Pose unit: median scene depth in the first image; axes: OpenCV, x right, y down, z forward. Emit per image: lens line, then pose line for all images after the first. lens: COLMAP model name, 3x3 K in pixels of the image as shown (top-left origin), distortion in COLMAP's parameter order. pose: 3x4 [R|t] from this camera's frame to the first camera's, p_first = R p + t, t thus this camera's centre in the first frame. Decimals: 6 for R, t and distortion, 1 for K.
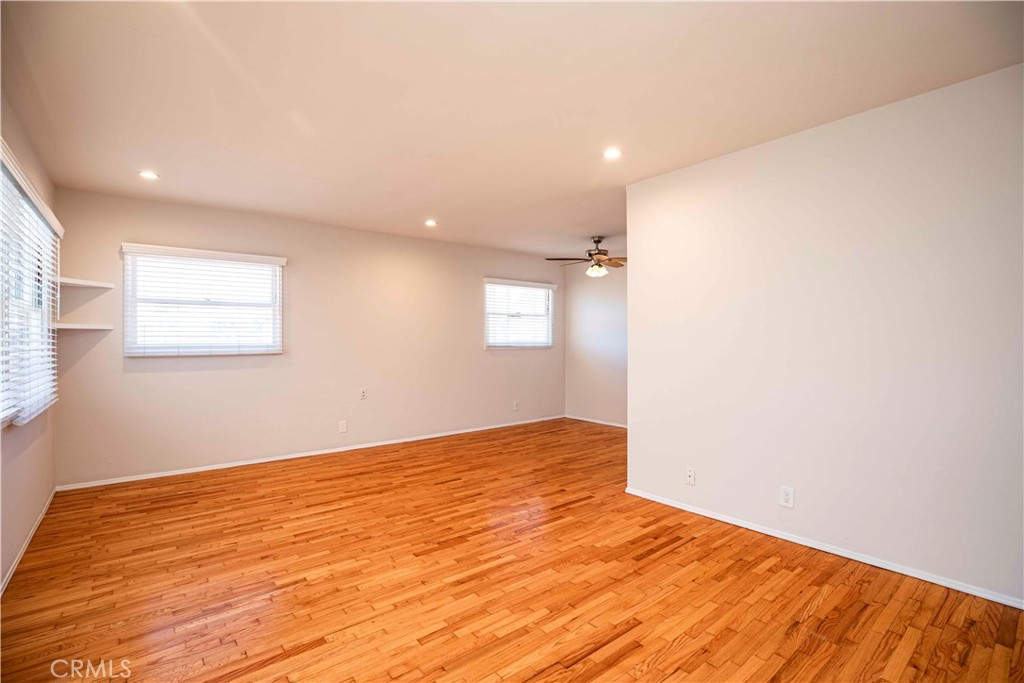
lens RADIAL K [[467.8, 0, 510.9], [0, 467.8, 340.4], [0, 0, 1]] dist [-0.041810, 0.012106]
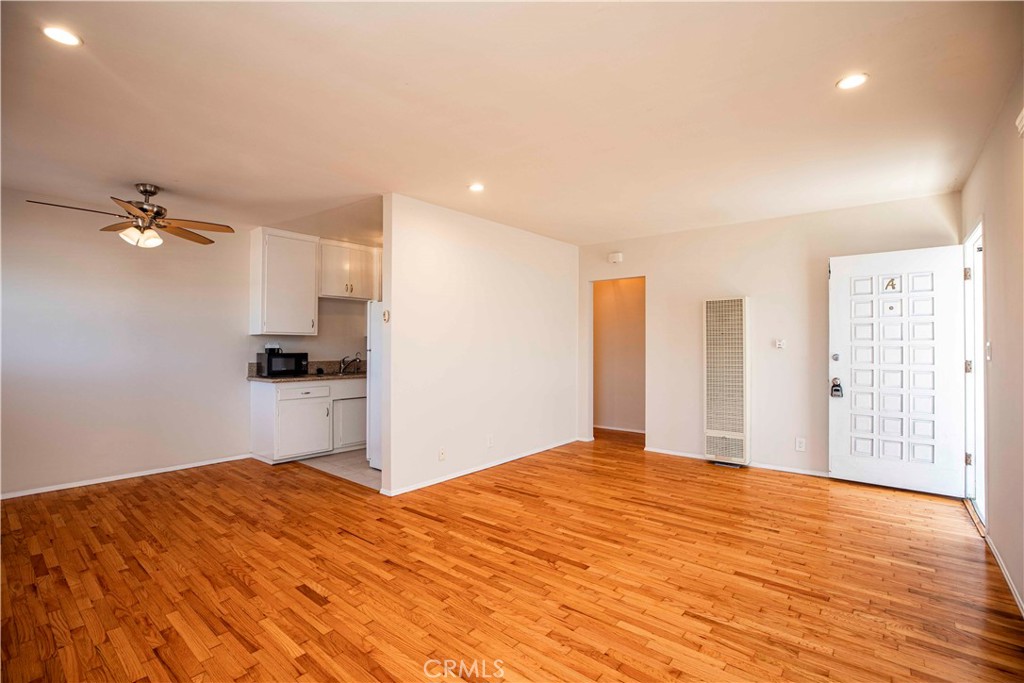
lens RADIAL K [[467.8, 0, 510.9], [0, 467.8, 340.4], [0, 0, 1]] dist [-0.041810, 0.012106]
pose [[-0.193044, 0.009432, 0.981145, -0.969759], [-0.000194, 0.999953, -0.009651, -0.000420], [-0.981190, -0.002054, -0.193034, 1.156397]]
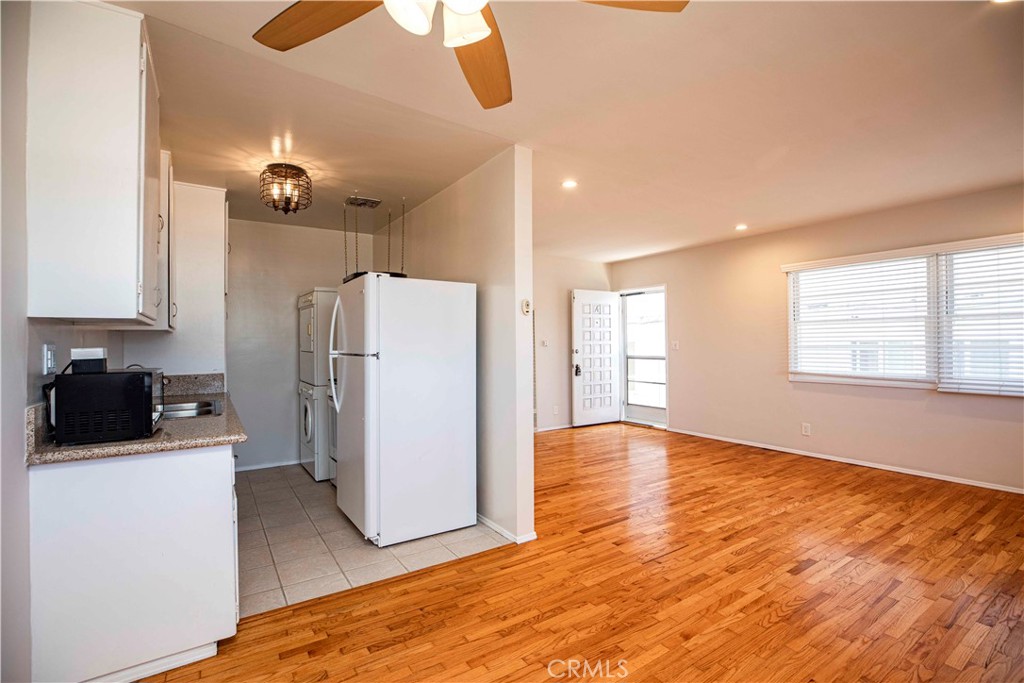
lens RADIAL K [[467.8, 0, 510.9], [0, 467.8, 340.4], [0, 0, 1]] dist [-0.041810, 0.012106]
pose [[-0.995031, 0.009003, 0.099155, 0.256650], [0.008370, 0.999942, -0.006802, -0.003036], [-0.099210, -0.005938, -0.995049, 2.197115]]
